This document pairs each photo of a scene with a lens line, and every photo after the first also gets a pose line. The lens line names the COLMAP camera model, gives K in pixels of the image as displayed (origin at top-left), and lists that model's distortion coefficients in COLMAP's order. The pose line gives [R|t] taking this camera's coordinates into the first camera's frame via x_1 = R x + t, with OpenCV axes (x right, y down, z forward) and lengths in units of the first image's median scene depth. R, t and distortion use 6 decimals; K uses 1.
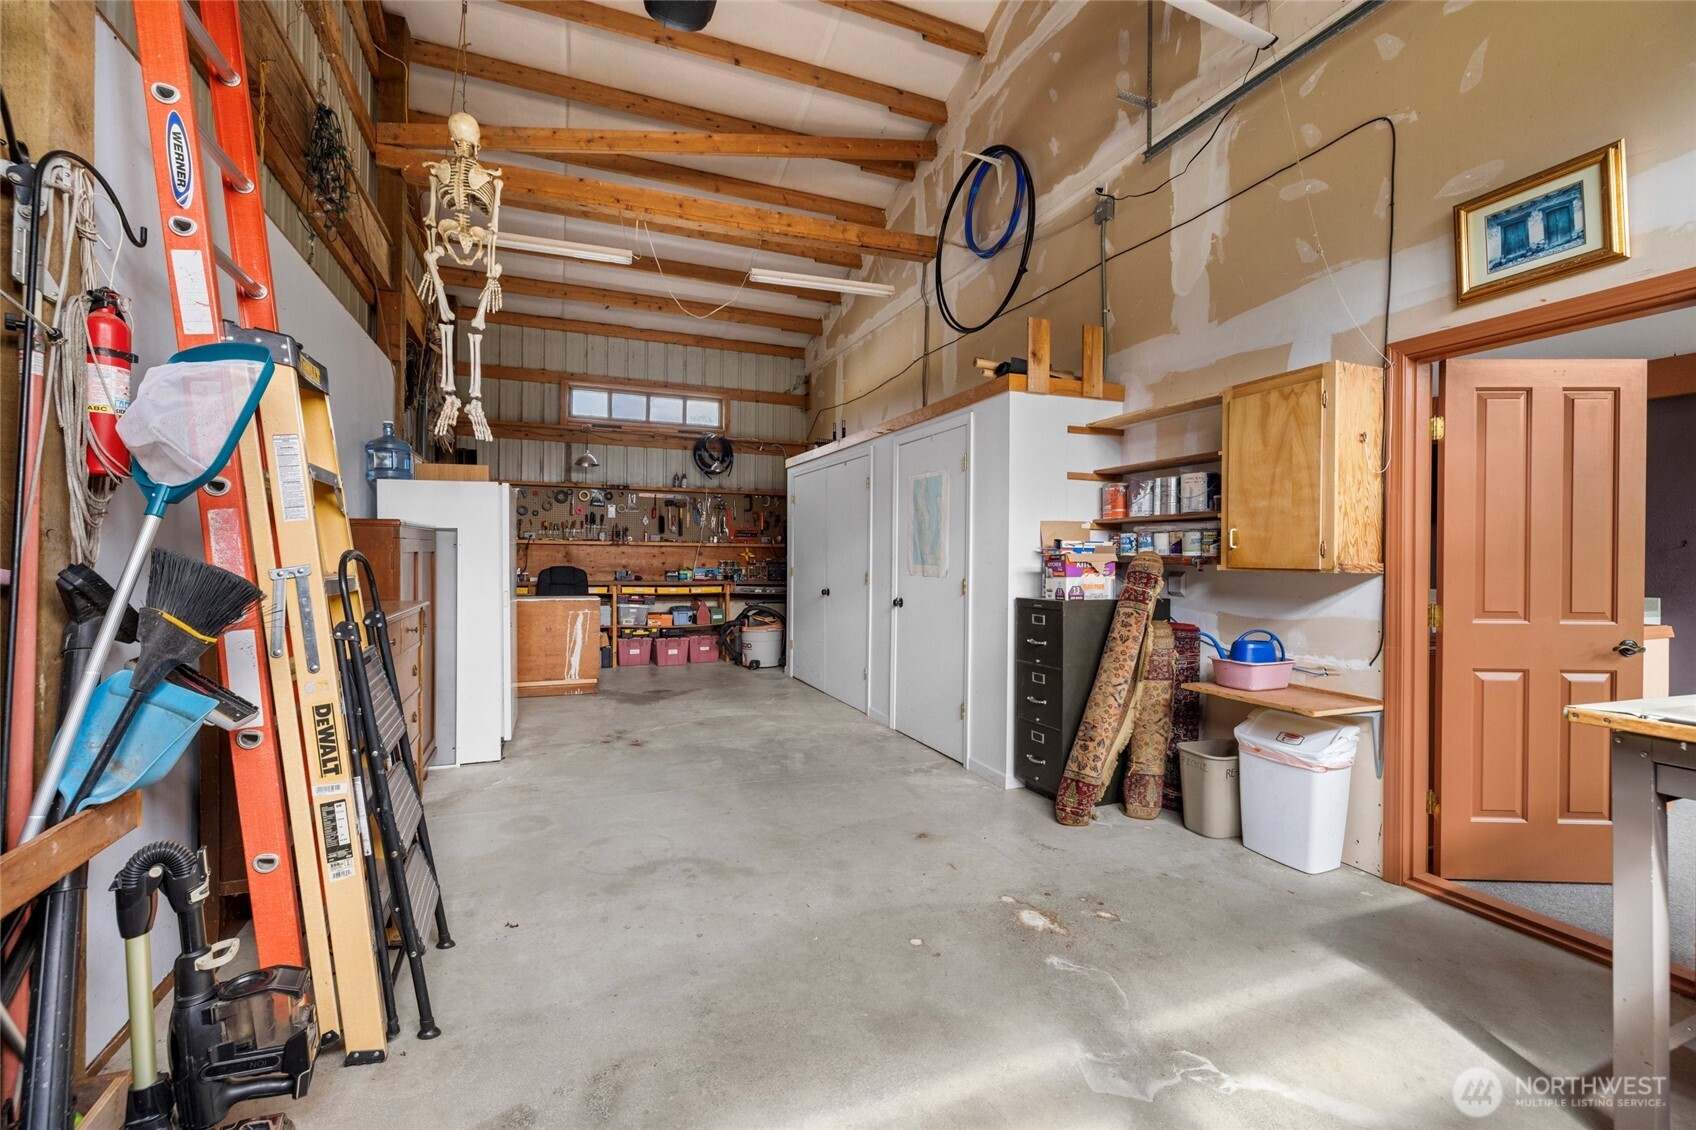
lens RADIAL K [[706.5, 0, 846.9], [0, 706.5, 557.1], [0, 0, 1]] dist [-0.001166, -0.000272]
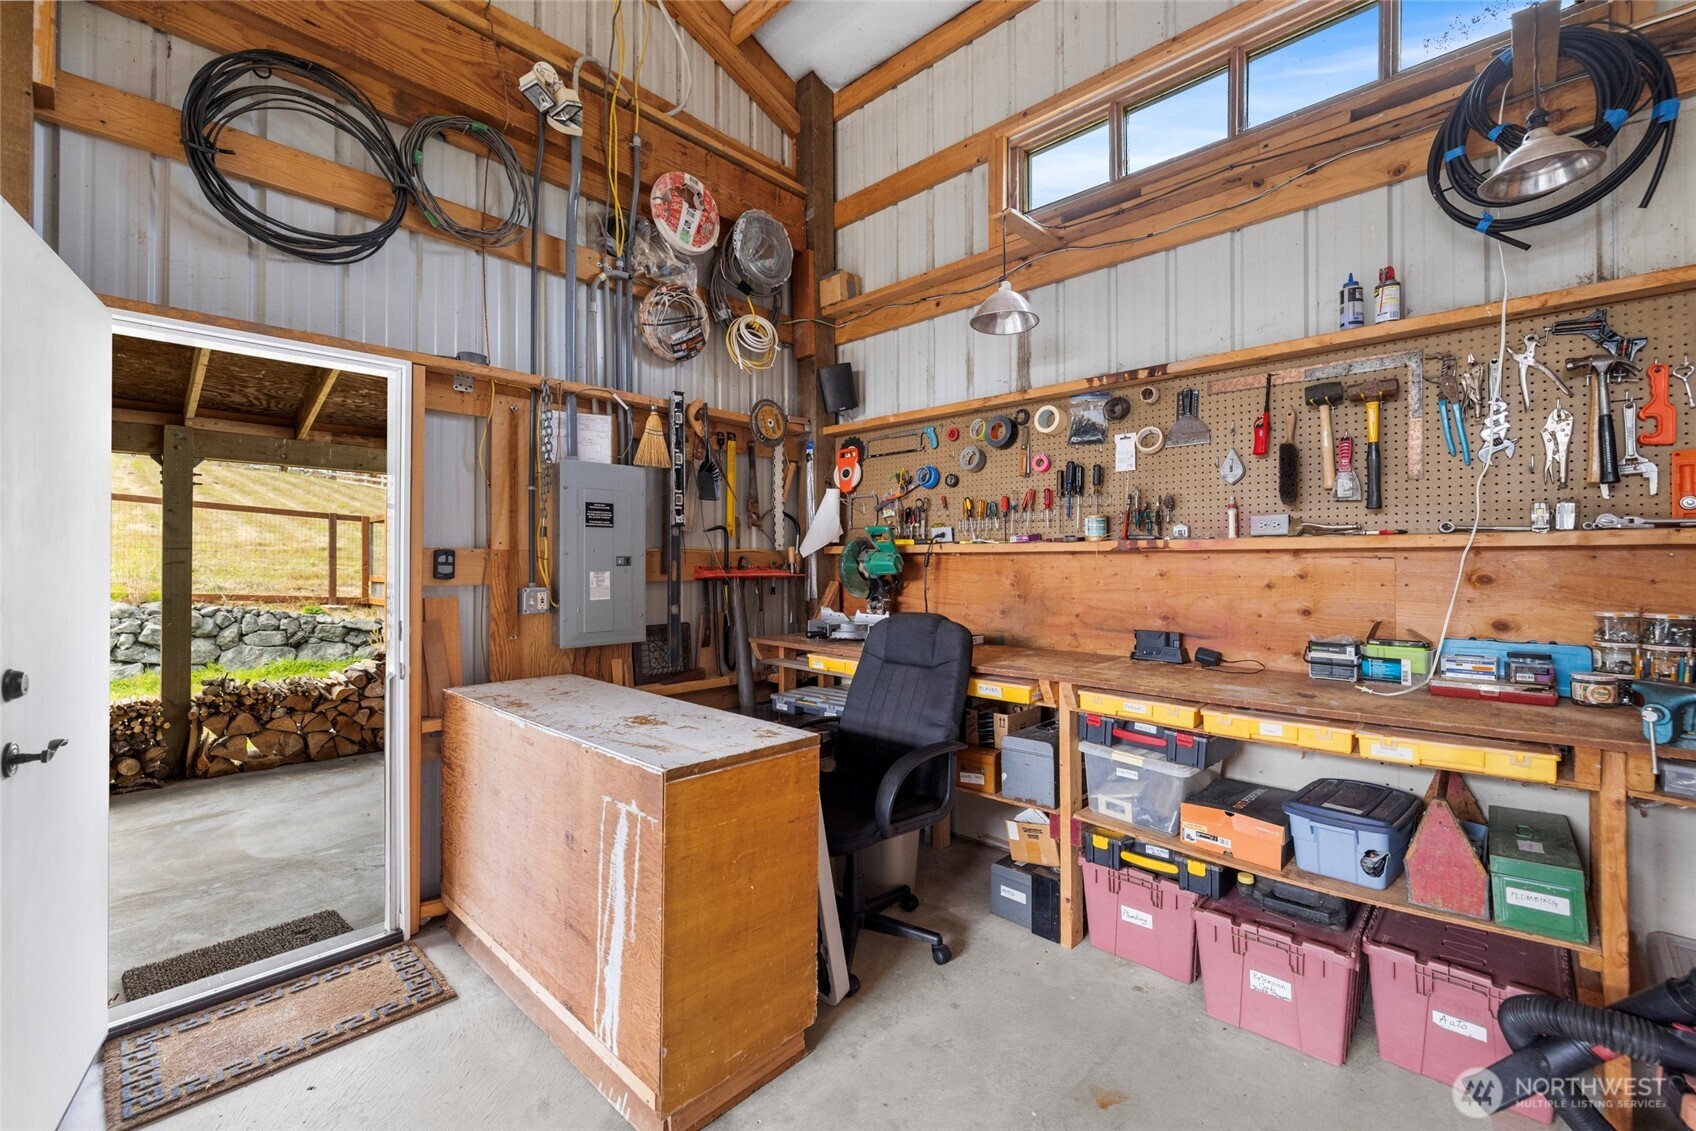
lens RADIAL K [[706.5, 0, 845.6], [0, 706.5, 562.9], [0, 0, 1]] dist [-0.001166, -0.000272]
pose [[0.392775, -0.014494, -0.919521, -0.076150], [0.000899, 0.999881, -0.015377, -0.006953], [0.919634, 0.005213, 0.392741, 0.745589]]
